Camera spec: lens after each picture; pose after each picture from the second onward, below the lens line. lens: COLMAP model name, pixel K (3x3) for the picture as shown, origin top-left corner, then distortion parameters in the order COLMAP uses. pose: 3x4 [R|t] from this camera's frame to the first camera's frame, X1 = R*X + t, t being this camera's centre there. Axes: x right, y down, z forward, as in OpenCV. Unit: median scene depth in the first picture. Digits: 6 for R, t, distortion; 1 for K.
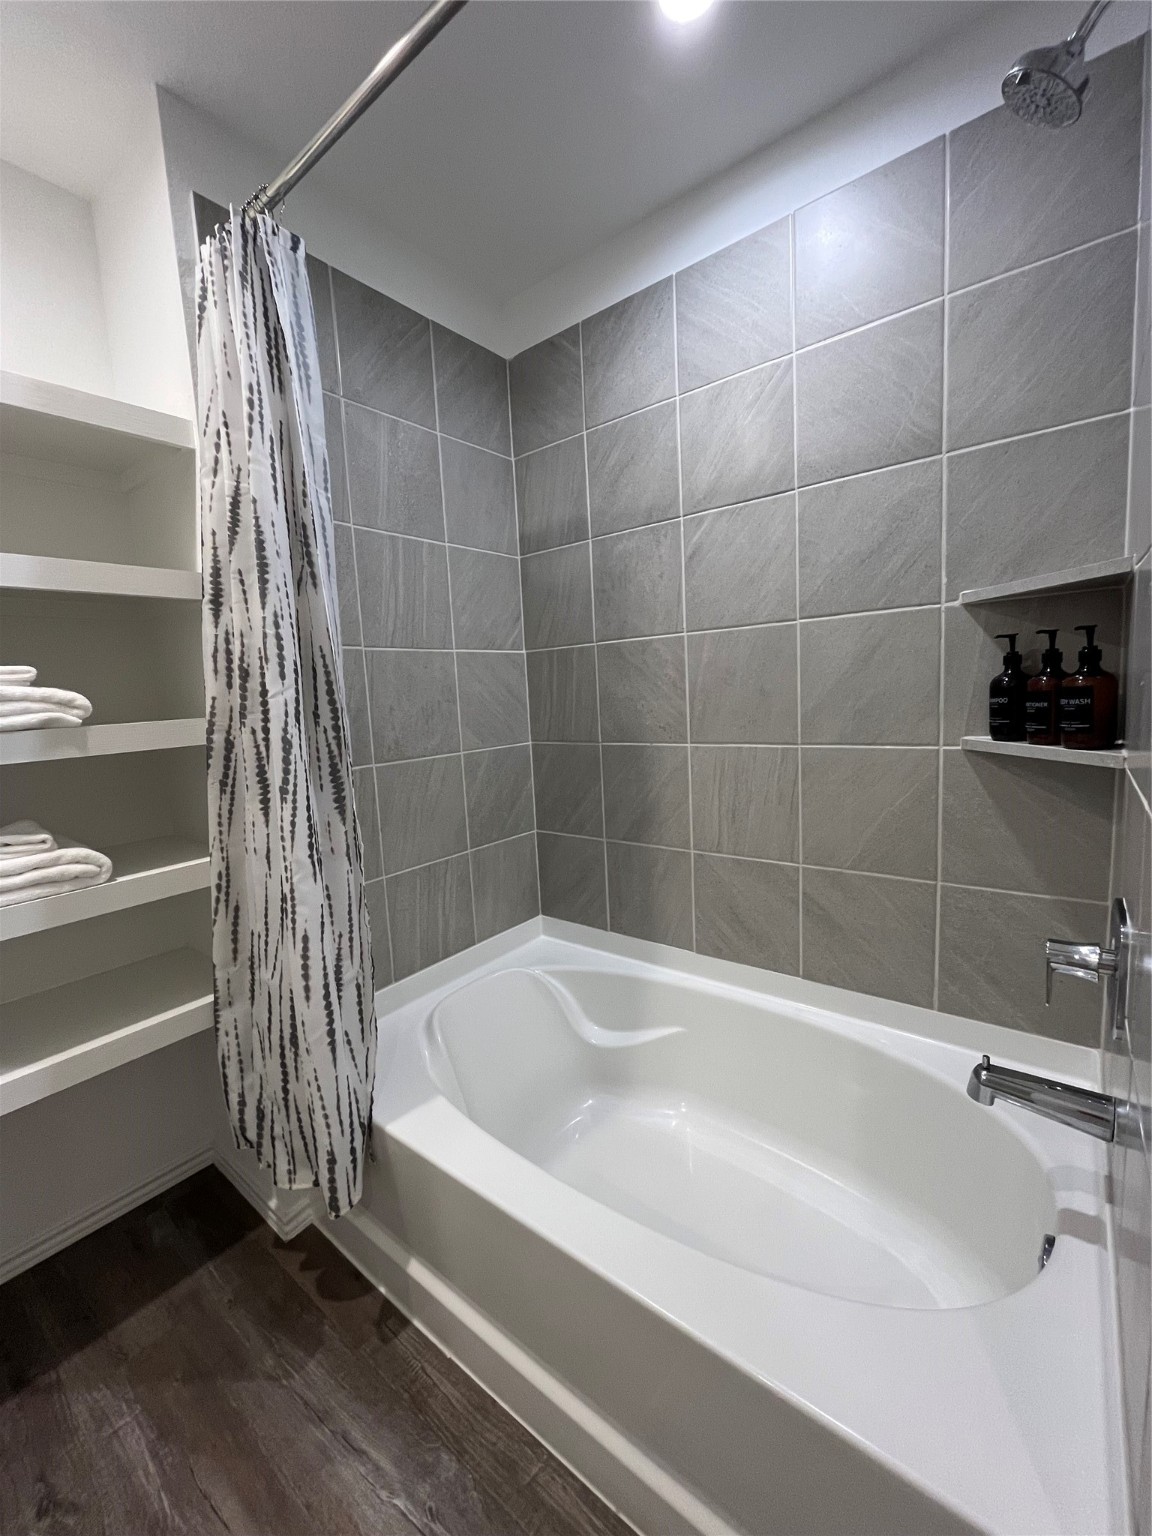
lens RADIAL K [[623.6, 0, 574.2], [0, 623.6, 761.5], [0, 0, 1]] dist [-0.002449, 0.000827]
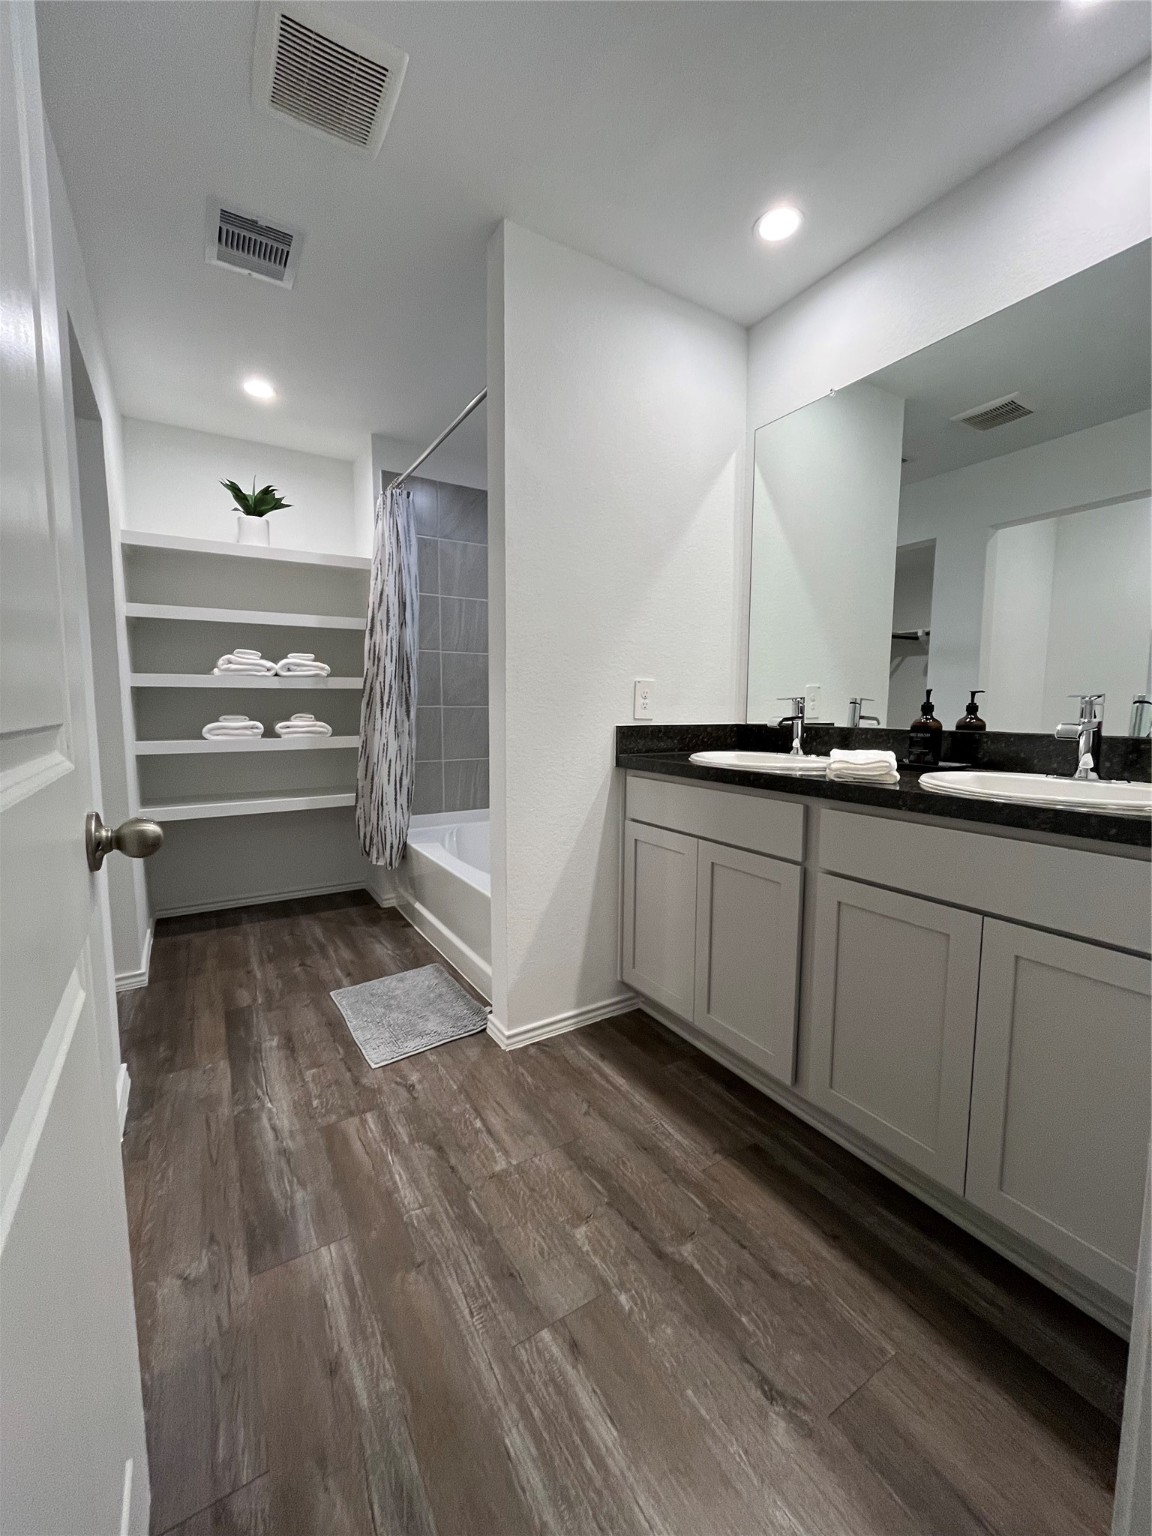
lens RADIAL K [[623.6, 0, 577.8], [0, 623.6, 766.9], [0, 0, 1]] dist [-0.002449, 0.000827]
pose [[0.937504, 0.092972, -0.335325, 1.156046], [-0.093552, 0.995509, 0.014463, 0.187395], [0.335164, 0.017811, 0.941991, -1.157543]]
